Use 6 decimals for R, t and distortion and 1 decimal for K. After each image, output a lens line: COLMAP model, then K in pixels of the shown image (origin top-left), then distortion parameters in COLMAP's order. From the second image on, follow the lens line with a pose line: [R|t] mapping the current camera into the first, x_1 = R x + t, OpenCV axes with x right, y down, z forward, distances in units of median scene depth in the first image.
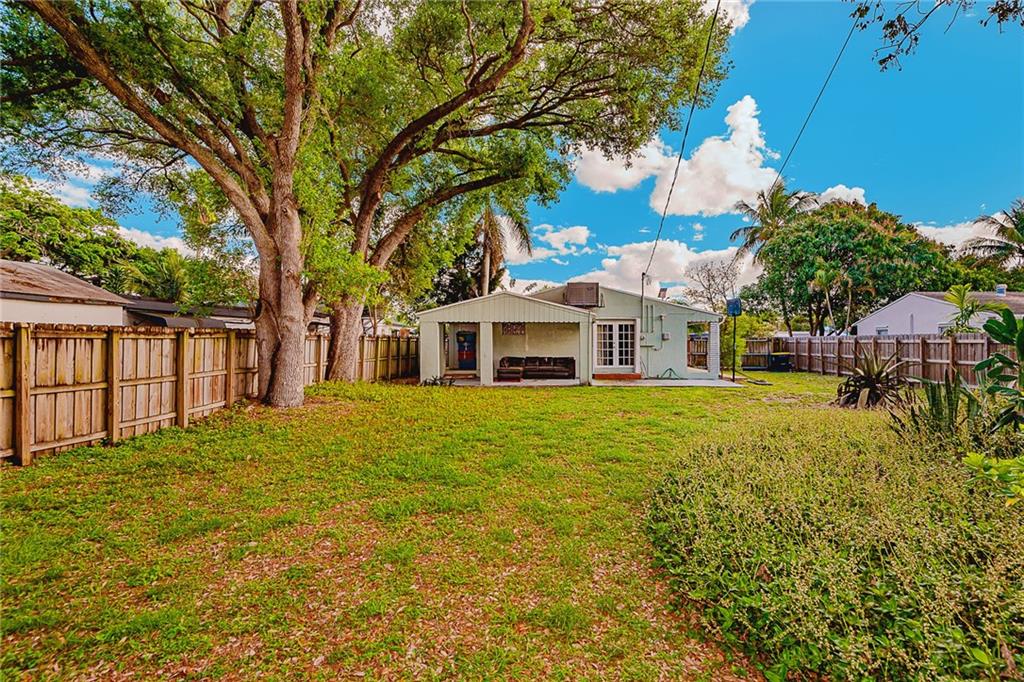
lens RADIAL K [[482.3, 0, 527.3], [0, 482.3, 340.2], [0, 0, 1]] dist [-0.000548, -0.000682]
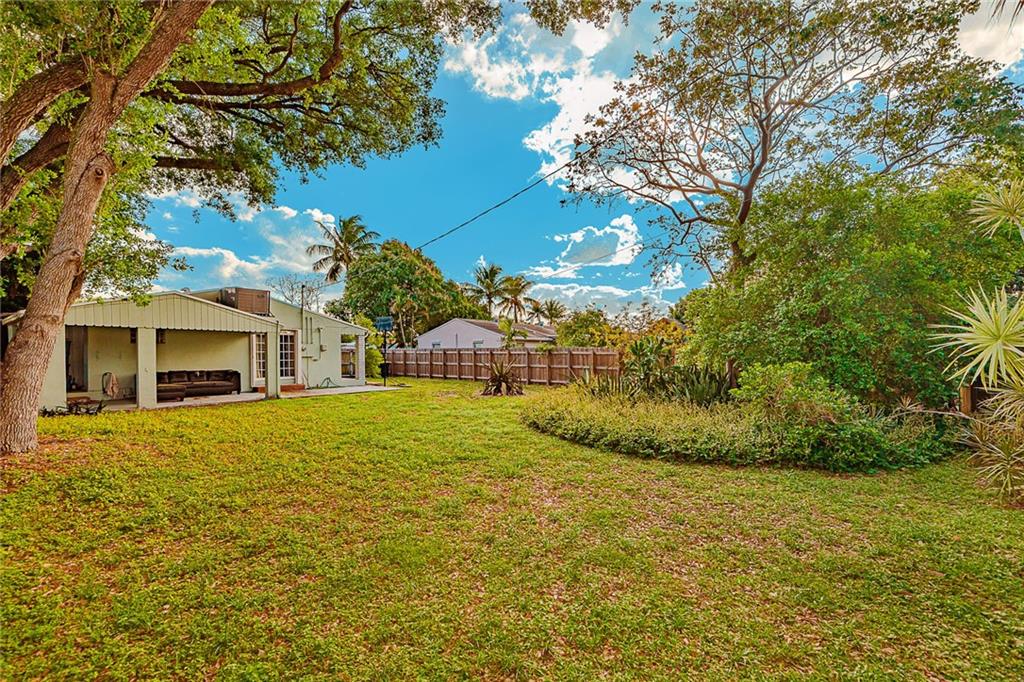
lens RADIAL K [[482.3, 0, 527.3], [0, 482.3, 340.2], [0, 0, 1]] dist [-0.000548, -0.000682]
pose [[0.546028, 0.022138, 0.837474, -0.359932], [-0.004482, 0.999714, -0.023505, -0.001636], [-0.837755, 0.009081, 0.545971, 0.042803]]
